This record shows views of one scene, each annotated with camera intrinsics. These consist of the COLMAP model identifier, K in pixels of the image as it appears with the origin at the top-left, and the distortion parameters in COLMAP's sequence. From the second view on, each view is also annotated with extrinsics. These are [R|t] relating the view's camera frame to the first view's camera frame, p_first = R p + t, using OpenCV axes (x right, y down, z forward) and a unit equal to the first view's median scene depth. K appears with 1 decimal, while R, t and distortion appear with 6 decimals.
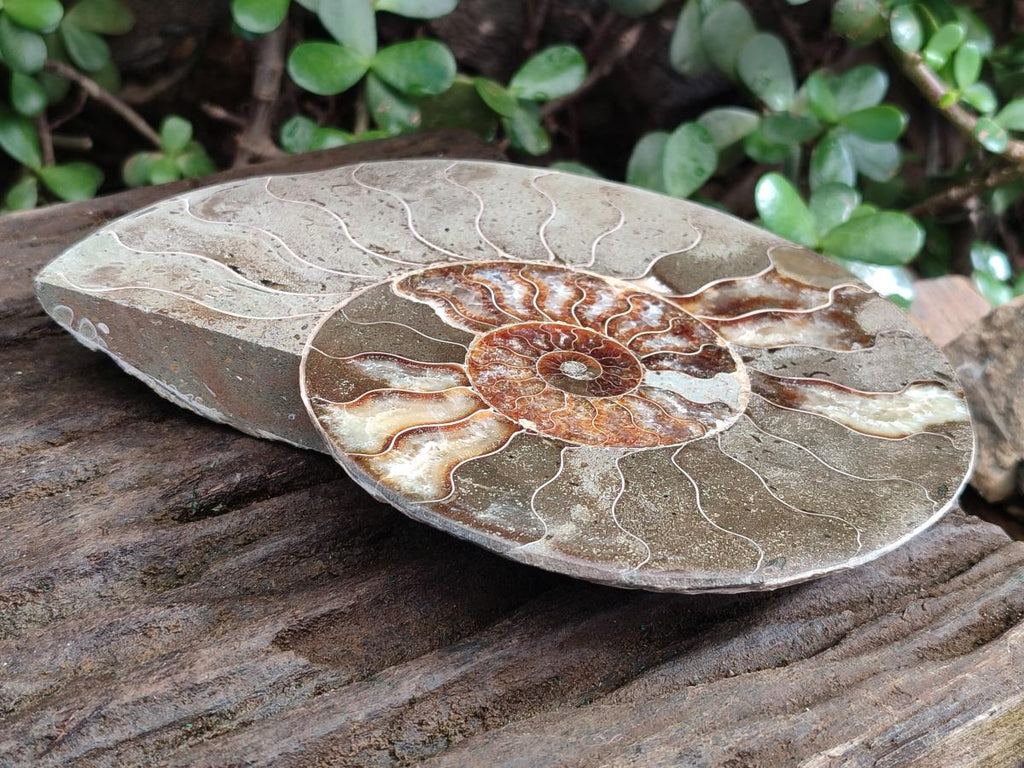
lens RADIAL K [[1526.9, 0, 504.8], [0, 1526.9, 373.1], [0, 0, 1]] dist [0.302934, -2.068840]
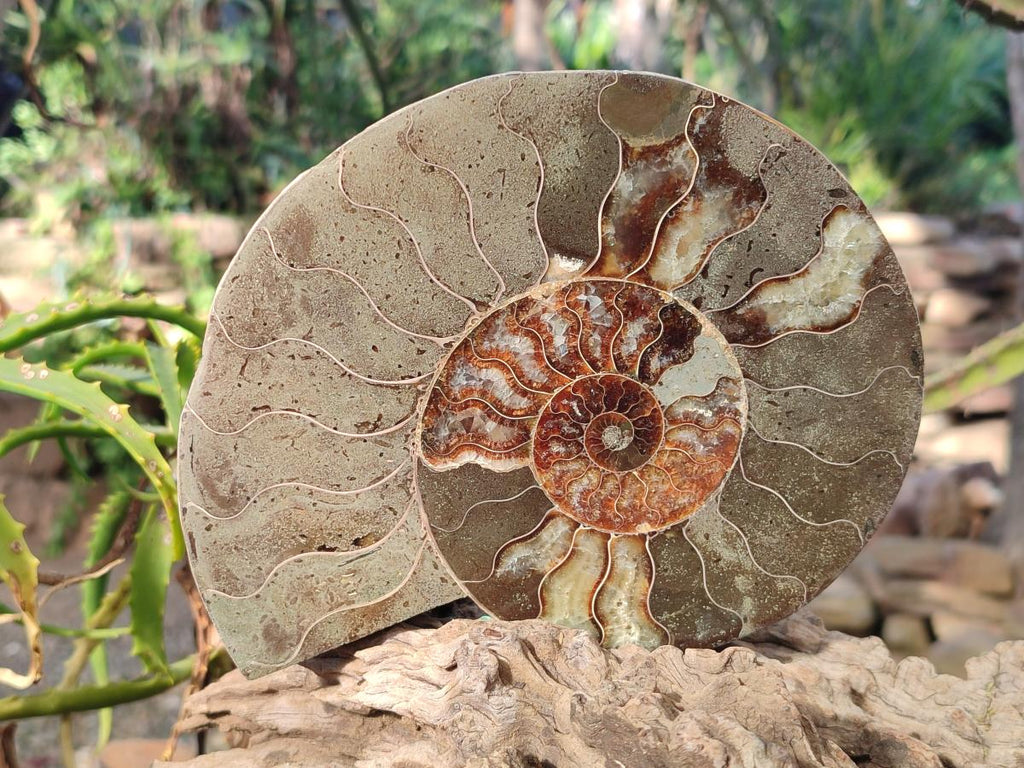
lens RADIAL K [[1499.0, 0, 506.7], [0, 1499.0, 381.1], [0, 0, 1]] dist [0.358770, -2.499576]
pose [[0.741024, -0.614888, -0.269808, 0.319508], [0.402449, 0.085054, 0.911483, -1.085554], [-0.537512, -0.784014, 0.310488, 0.681768]]
